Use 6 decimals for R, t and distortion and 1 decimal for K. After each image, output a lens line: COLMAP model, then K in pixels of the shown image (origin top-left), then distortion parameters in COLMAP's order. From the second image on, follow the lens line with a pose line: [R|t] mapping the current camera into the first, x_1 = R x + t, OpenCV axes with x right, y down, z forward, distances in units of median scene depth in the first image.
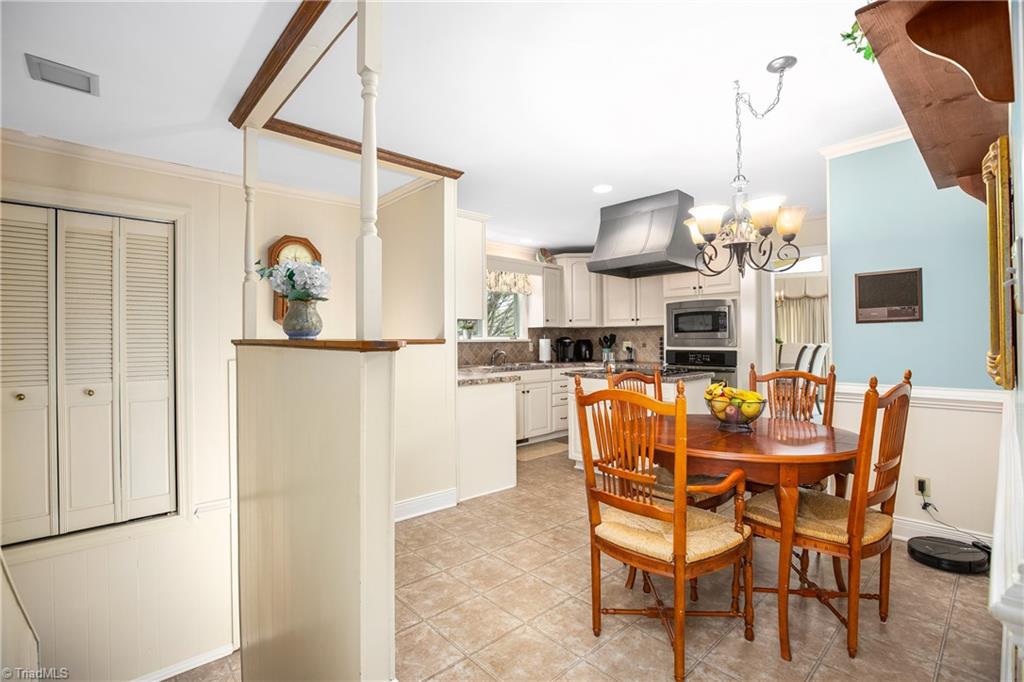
lens RADIAL K [[465.3, 0, 509.4], [0, 465.3, 342.0], [0, 0, 1]] dist [-0.036788, 0.001570]
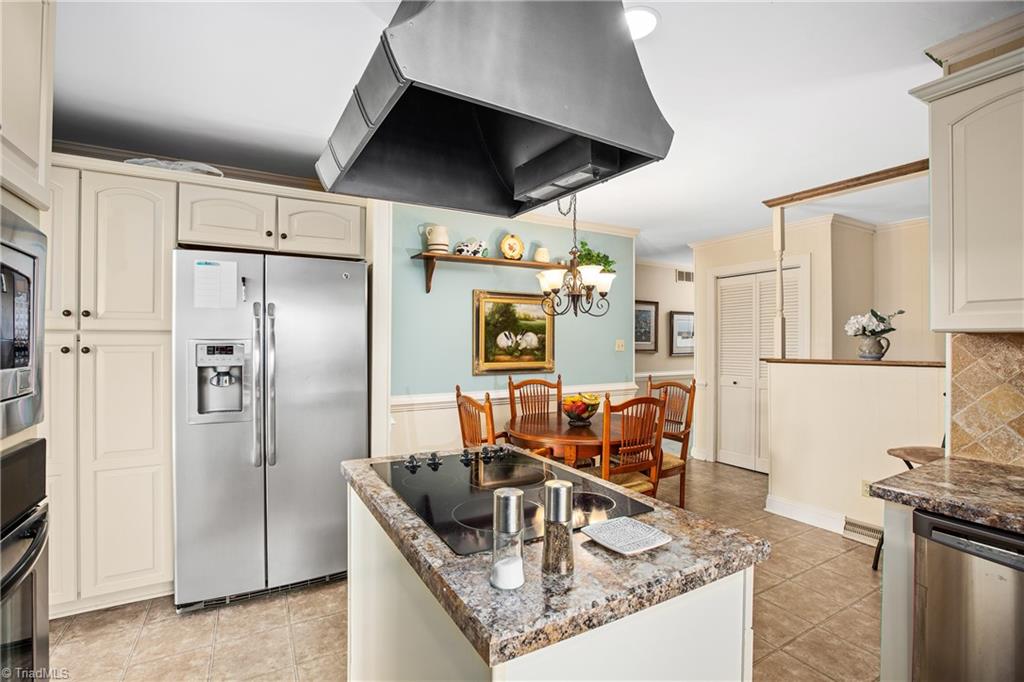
lens RADIAL K [[465.3, 0, 509.4], [0, 465.3, 342.0], [0, 0, 1]] dist [-0.036788, 0.001570]
pose [[-0.975808, 0.002675, 0.218615, 0.139864], [0.003661, 0.999985, 0.004105, -0.025561], [-0.218601, 0.004806, -0.975803, 0.895829]]
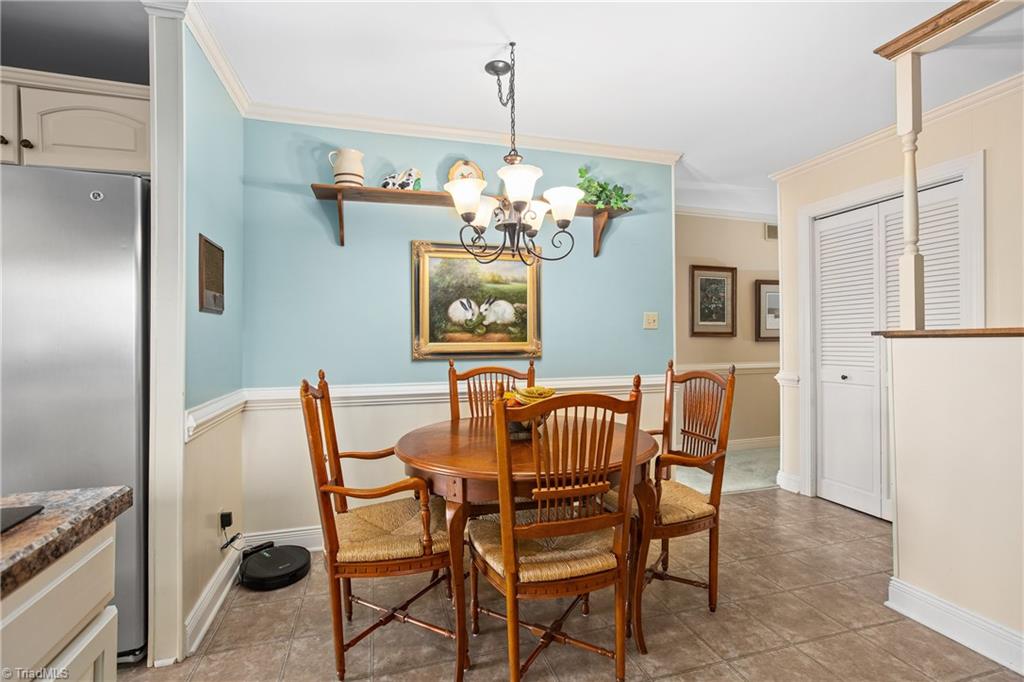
lens RADIAL K [[469.2, 0, 512.9], [0, 469.2, 336.0], [0, 0, 1]] dist [-0.002491, 0.000302]
pose [[-0.903875, 0.012635, 0.427610, 0.041578], [0.012649, 0.999916, -0.002806, 0.001291], [-0.427609, 0.002872, -0.903959, 0.658734]]
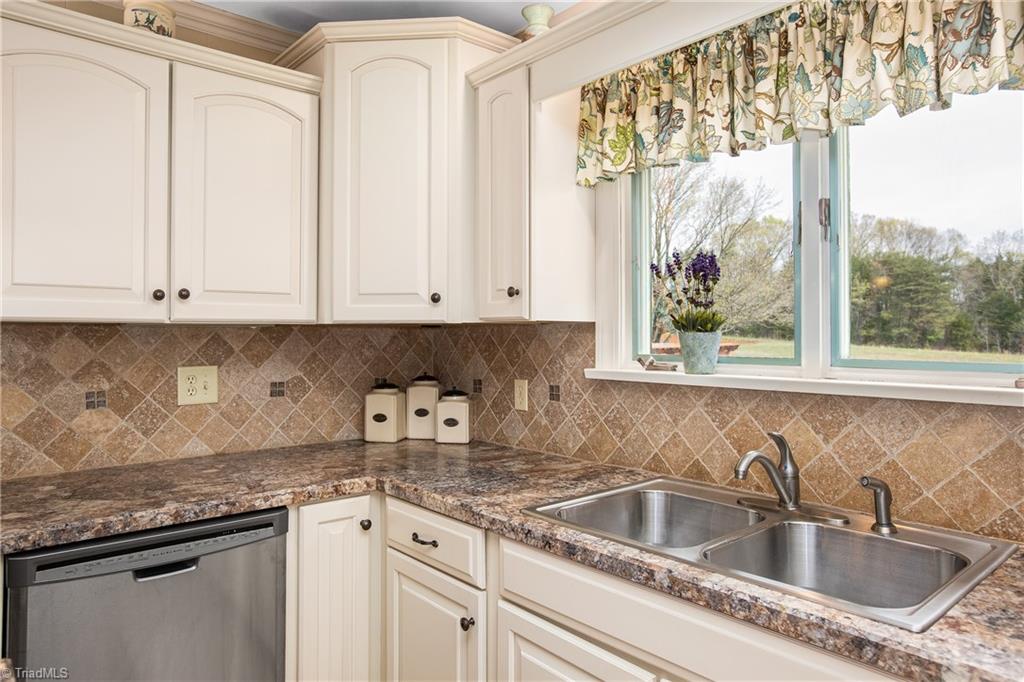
lens RADIAL K [[655.8, 0, 508.8], [0, 655.8, 319.7], [0, 0, 1]] dist [-0.050666, 0.052832]
pose [[-0.024365, -0.014990, -0.999591, 0.225018], [-0.000355, 0.999888, -0.014986, -0.025459], [0.999703, -0.000010, -0.024368, 0.831982]]
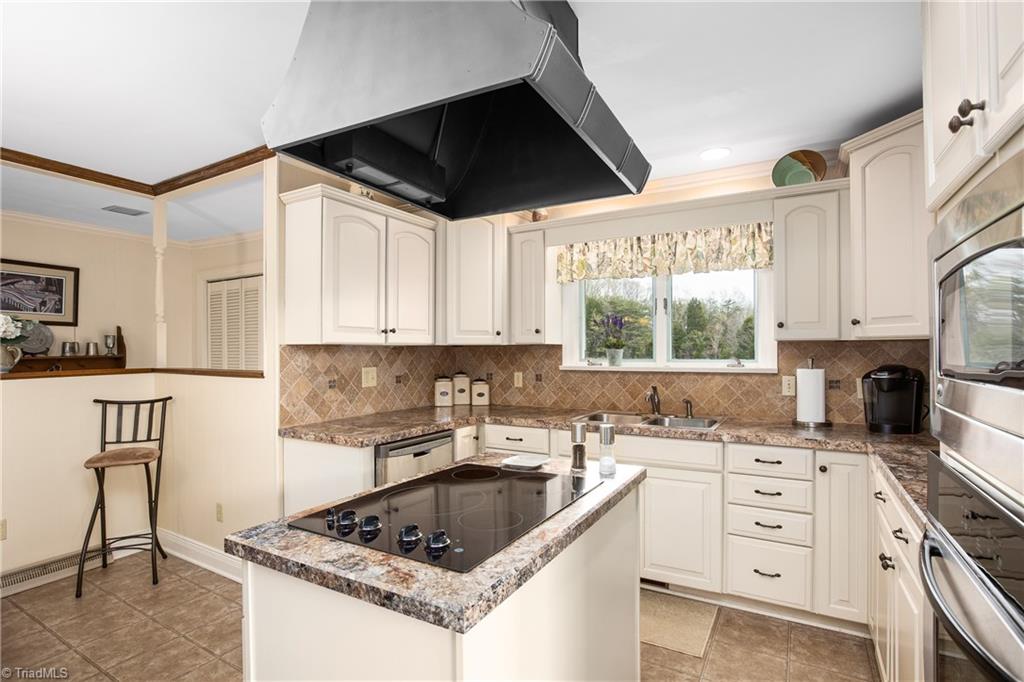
lens RADIAL K [[500.6, 0, 512.0], [0, 500.6, 341.0], [0, 0, 1]] dist [-0.039851, -0.000198]
pose [[0.304785, -0.012909, -0.952334, 0.420823], [0.000206, 0.999909, -0.013488, -0.025596], [0.952421, 0.003915, 0.304760, 0.631459]]
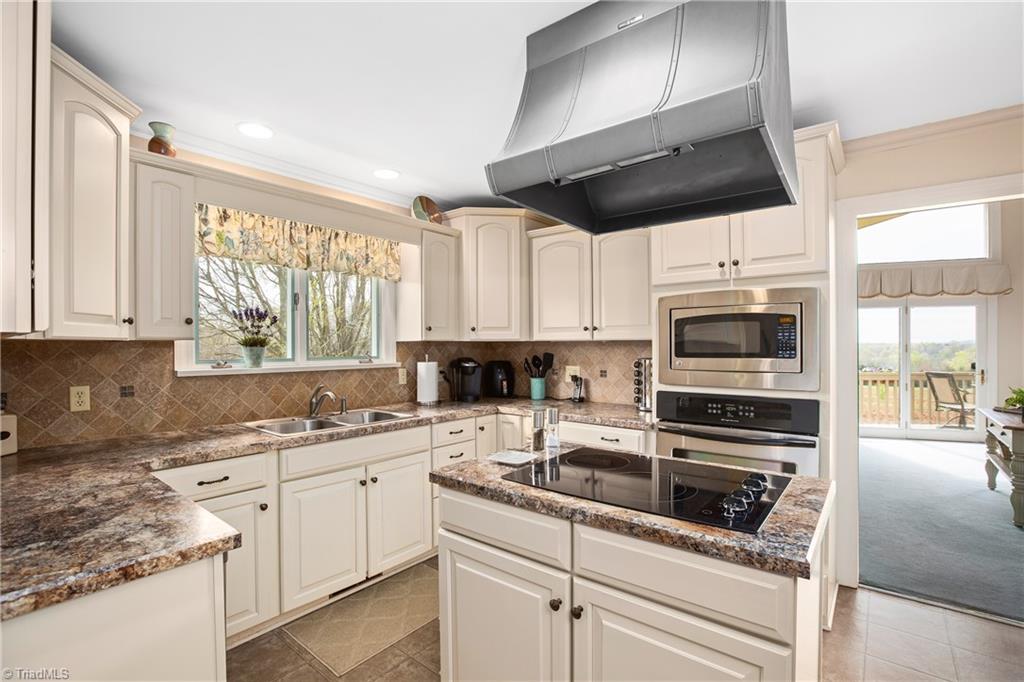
lens RADIAL K [[465.3, 0, 509.4], [0, 465.3, 342.0], [0, 0, 1]] dist [-0.036788, 0.001570]
pose [[0.988434, 0.004242, 0.151592, 0.090266], [-0.002654, 0.999939, -0.010677, -0.024966], [-0.151628, 0.010151, 0.988385, 0.451539]]
